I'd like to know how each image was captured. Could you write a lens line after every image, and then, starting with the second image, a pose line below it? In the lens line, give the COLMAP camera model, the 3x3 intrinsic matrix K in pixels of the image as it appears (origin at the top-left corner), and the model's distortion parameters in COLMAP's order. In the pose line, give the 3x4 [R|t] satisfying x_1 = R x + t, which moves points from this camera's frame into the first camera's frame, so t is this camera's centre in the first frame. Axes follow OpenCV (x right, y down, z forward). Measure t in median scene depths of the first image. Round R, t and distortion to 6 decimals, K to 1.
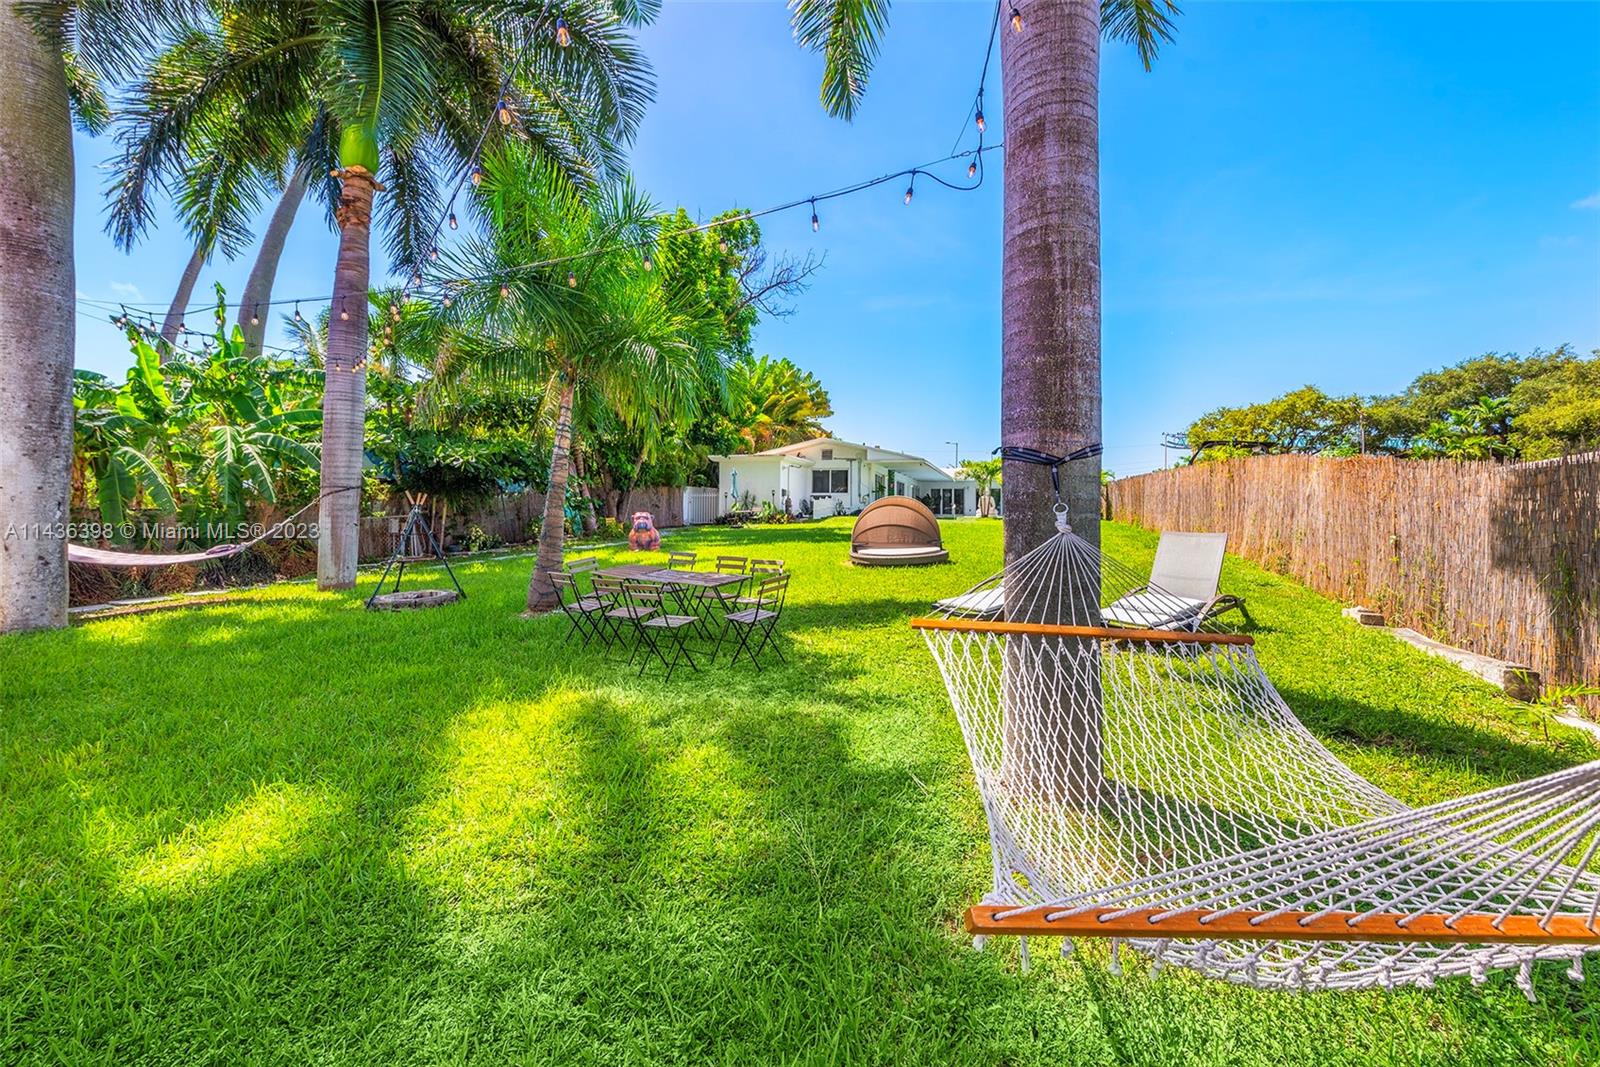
lens RADIAL K [[616.4, 0, 795.1], [0, 616.4, 555.6], [0, 0, 1]] dist [0.000721, -0.000743]
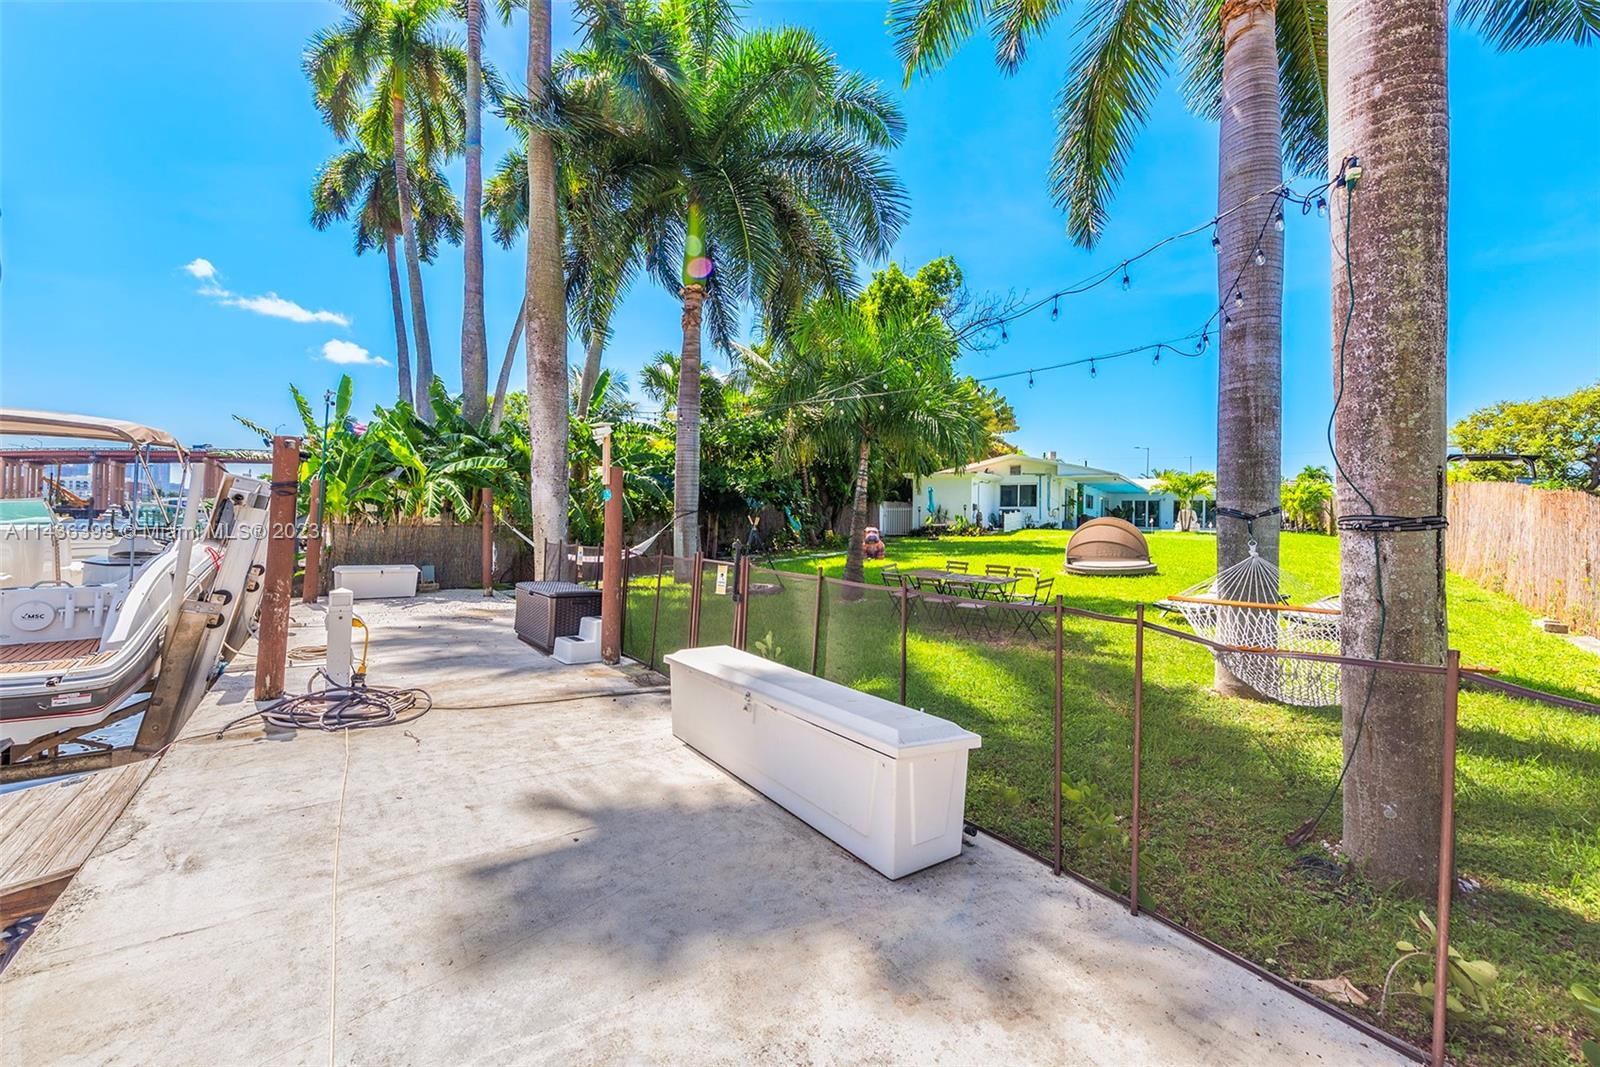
lens RADIAL K [[616.4, 0, 795.1], [0, 616.4, 555.6], [0, 0, 1]] dist [0.000721, -0.000743]
pose [[0.966475, 0.017785, -0.256145, -0.058457], [-0.021317, 0.999712, -0.011021, 0.001495], [0.255875, 0.016112, 0.966576, -0.157812]]
